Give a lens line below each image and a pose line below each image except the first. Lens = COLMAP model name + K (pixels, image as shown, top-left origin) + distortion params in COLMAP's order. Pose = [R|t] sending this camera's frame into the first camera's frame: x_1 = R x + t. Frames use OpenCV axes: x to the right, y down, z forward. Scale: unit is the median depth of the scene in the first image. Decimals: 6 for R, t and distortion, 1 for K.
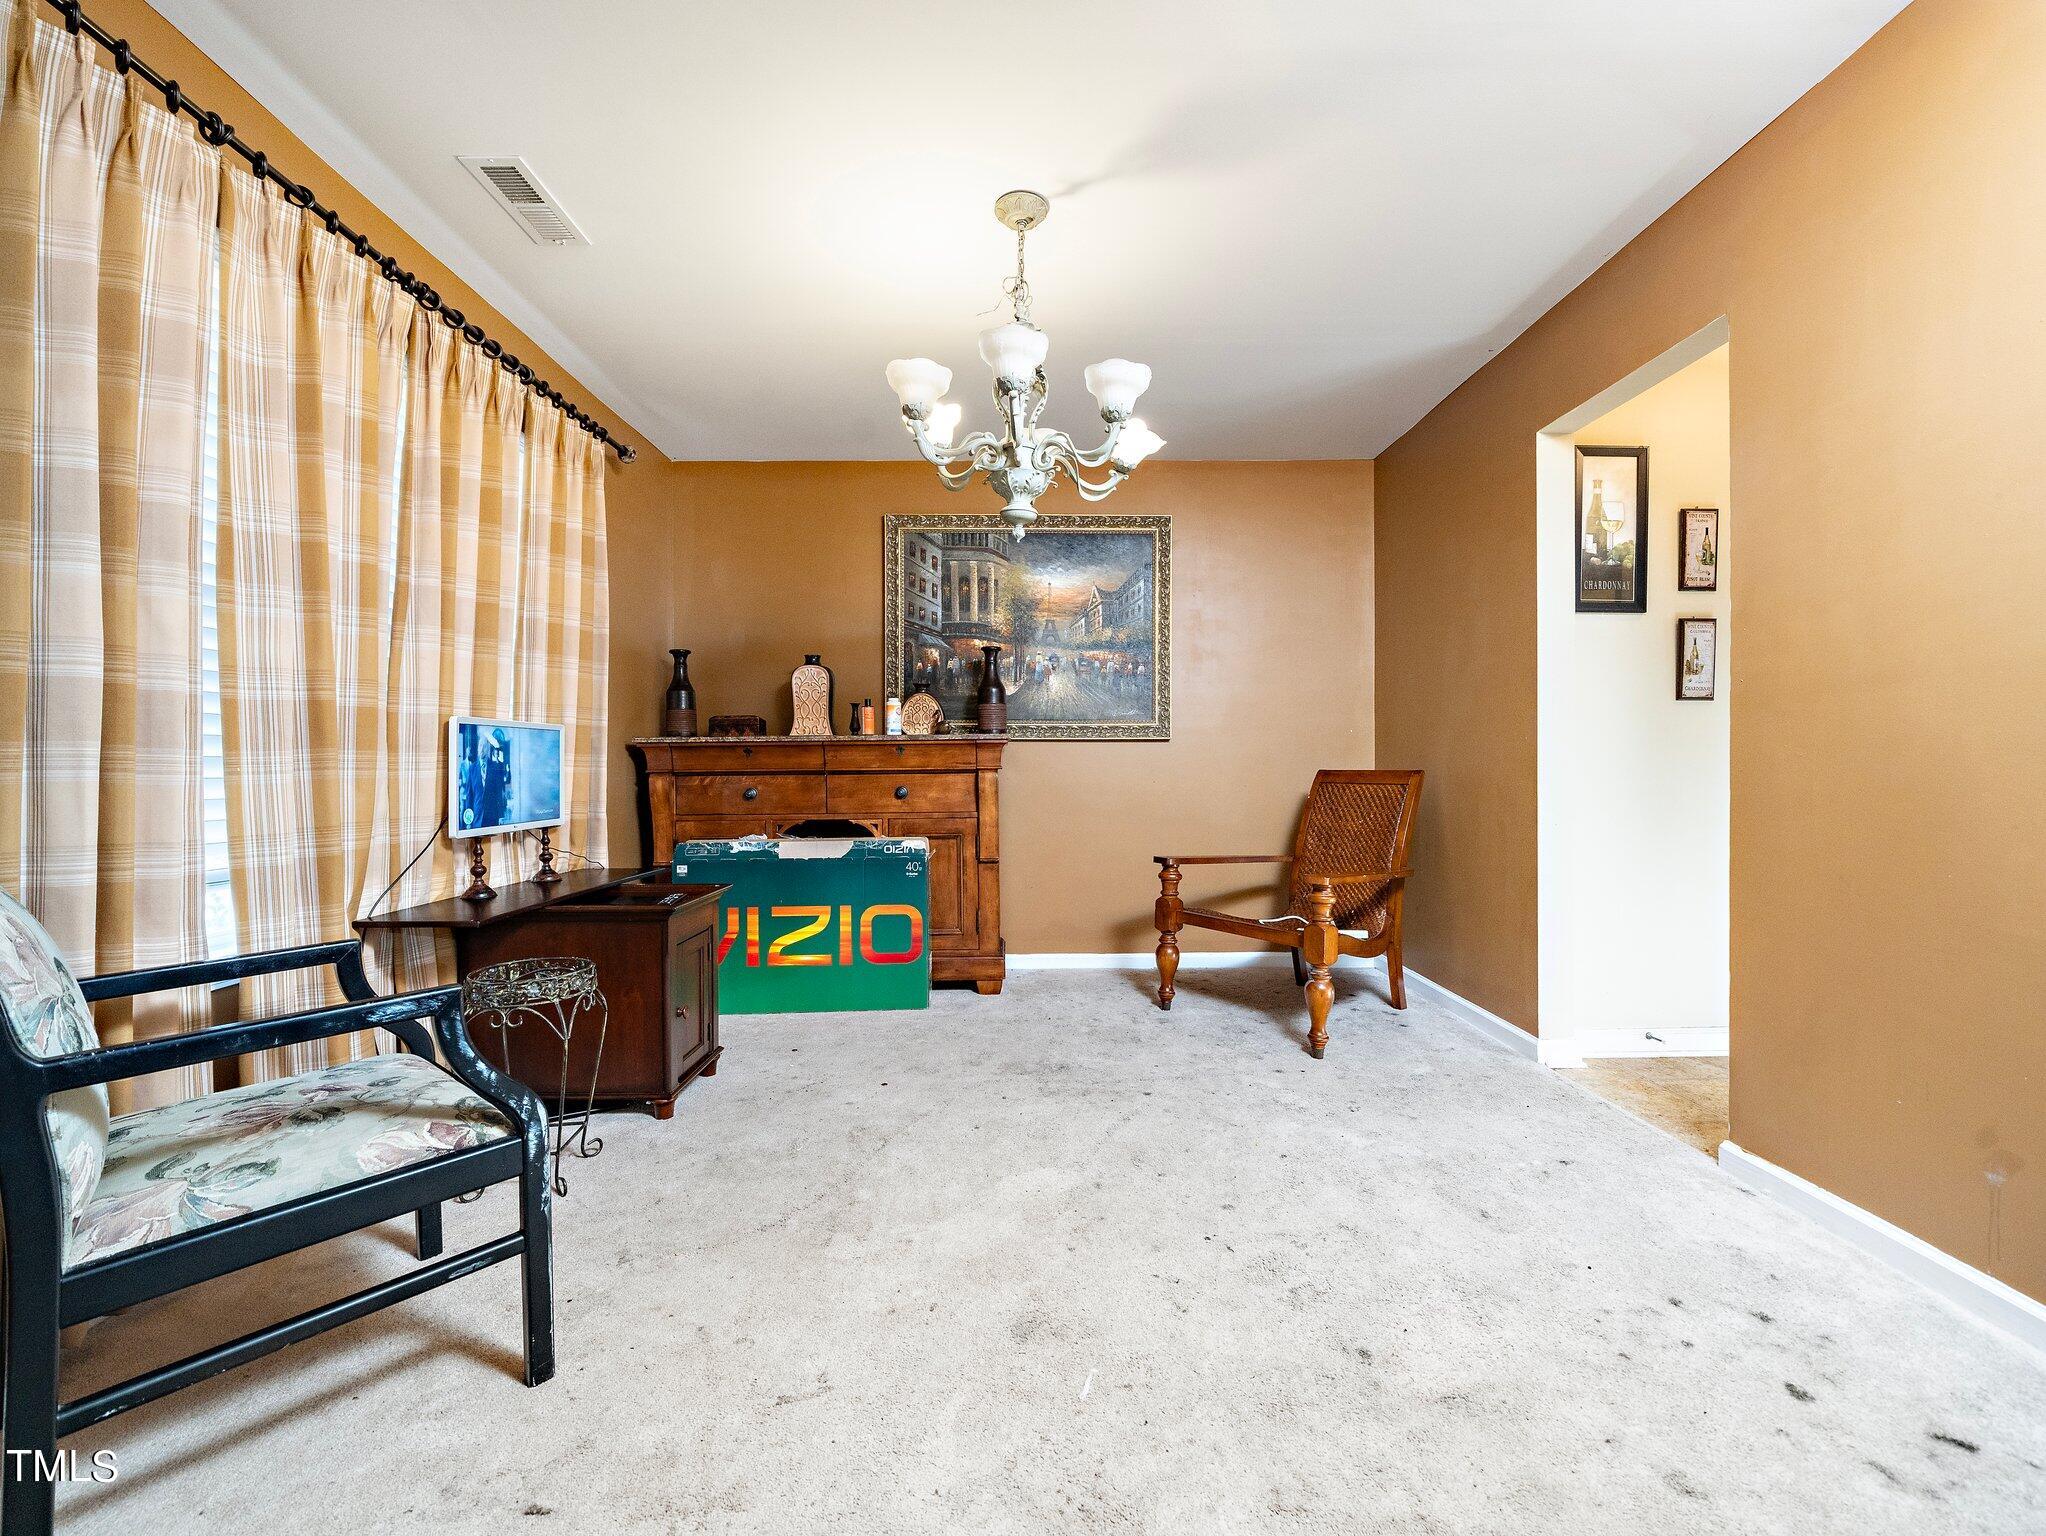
lens RADIAL K [[822.3, 0, 1049.3], [0, 822.3, 768.5], [0, 0, 1]] dist [-0.000037, -0.000293]
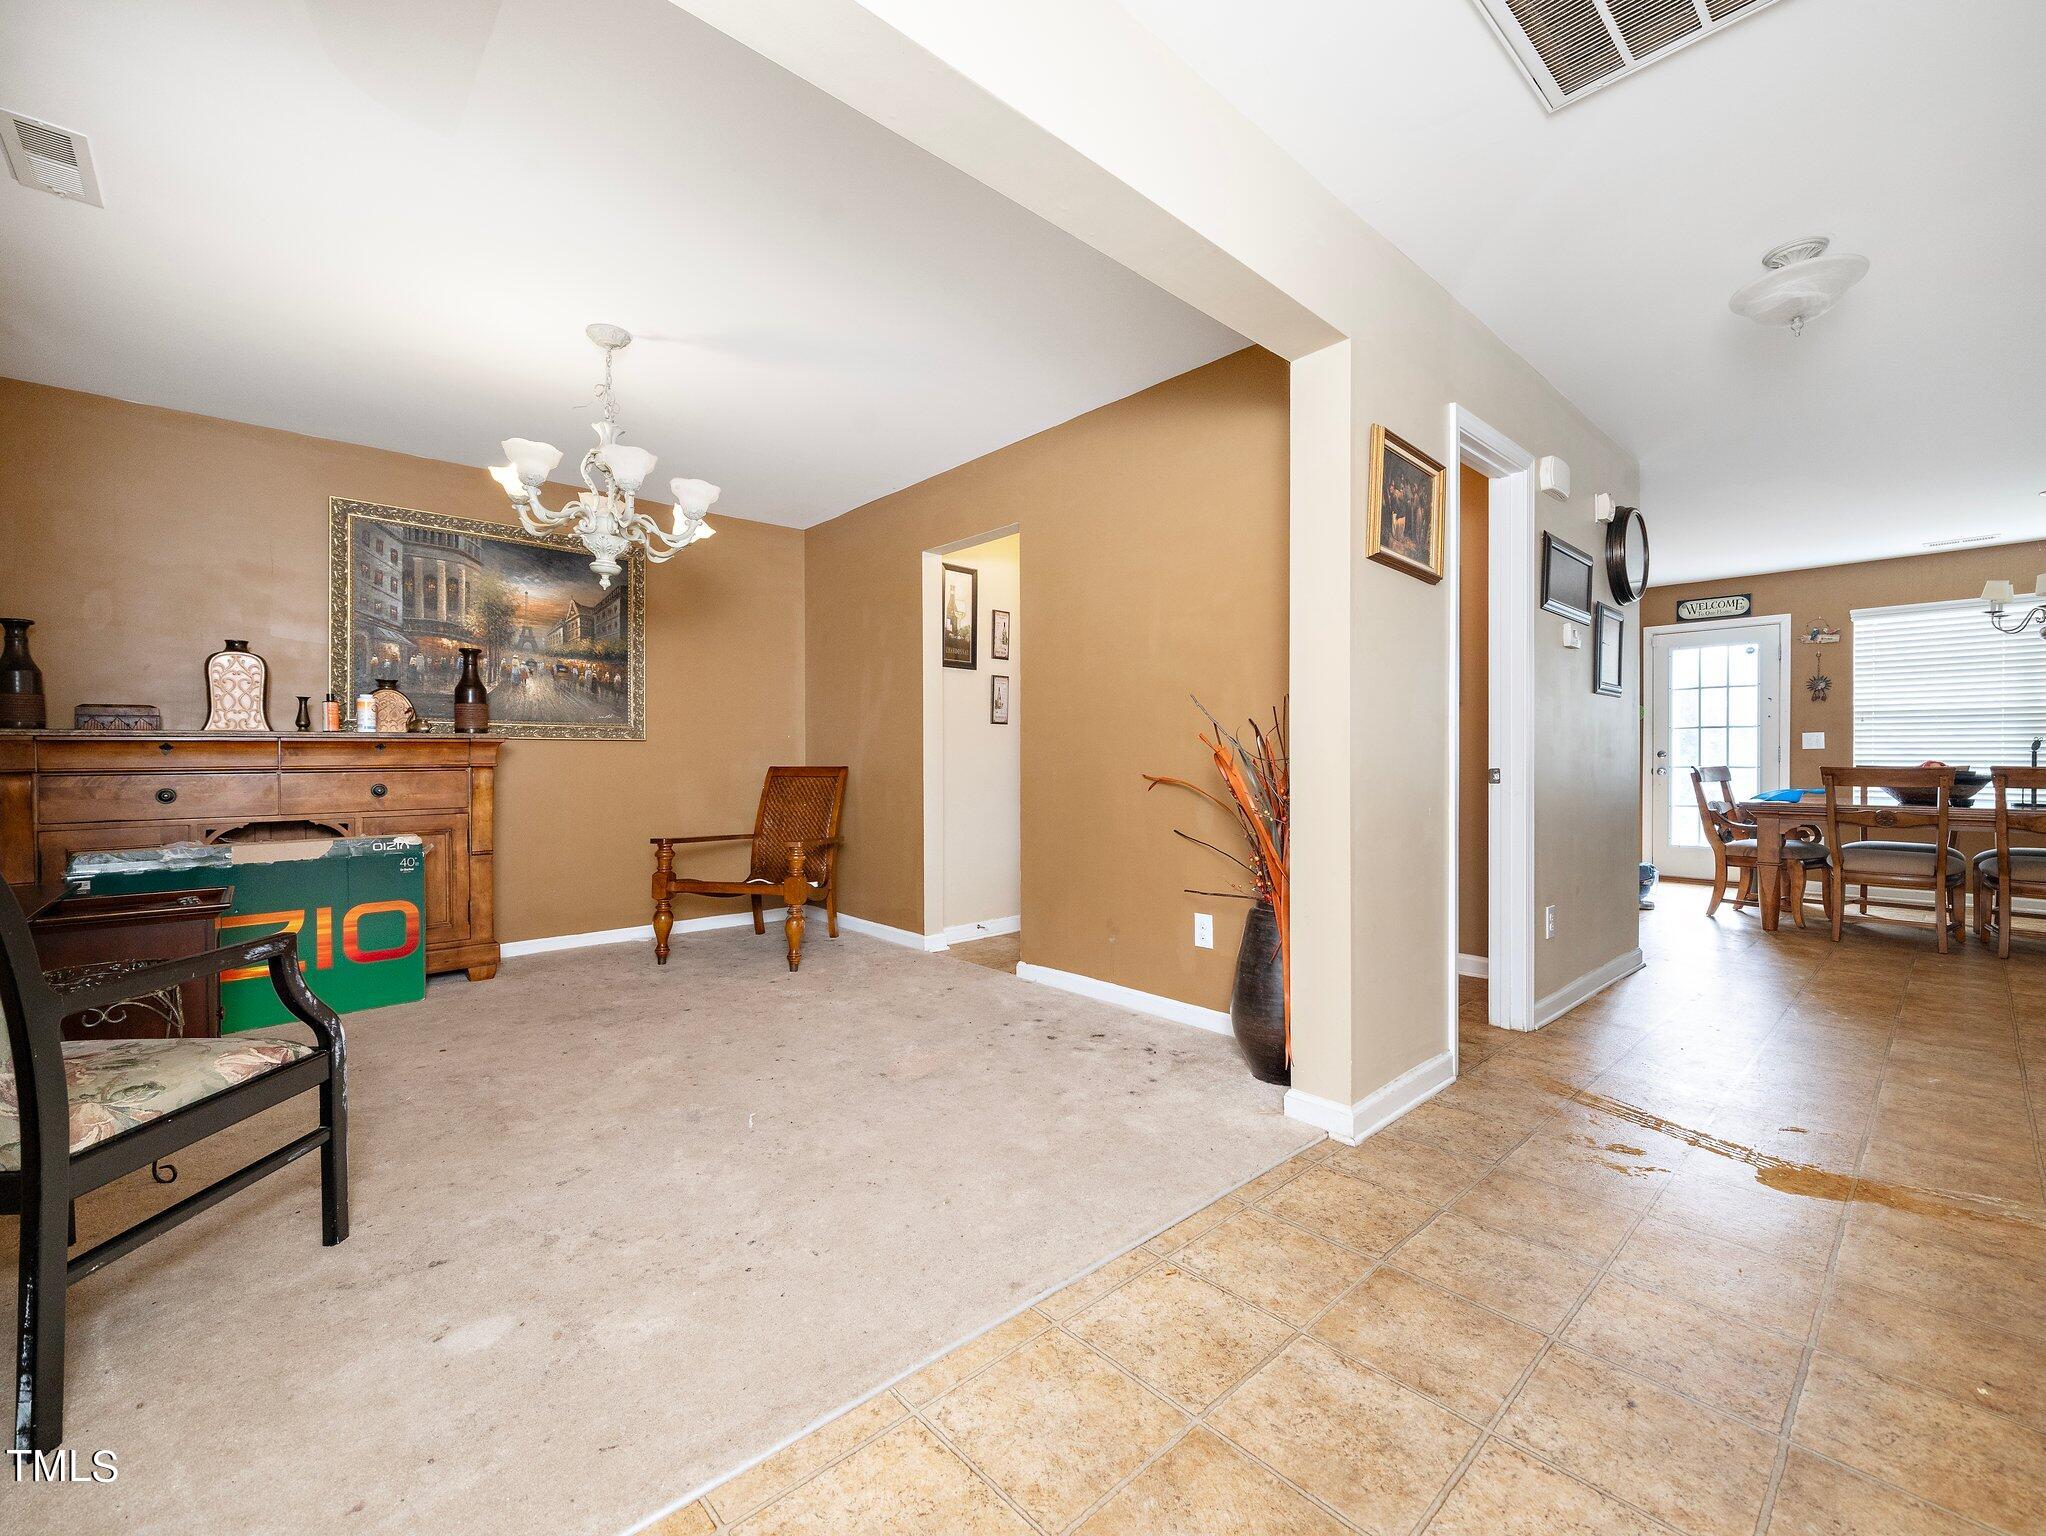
lens RADIAL K [[886.7, 0, 1023.0], [0, 886.7, 768.0], [0, 0, 1]] dist [0.000607, -0.000146]
pose [[0.748250, -0.003842, 0.663406, -0.311974], [0.003757, 0.999992, 0.001554, 0.003334], [-0.663406, 0.001330, 0.748258, -0.317181]]
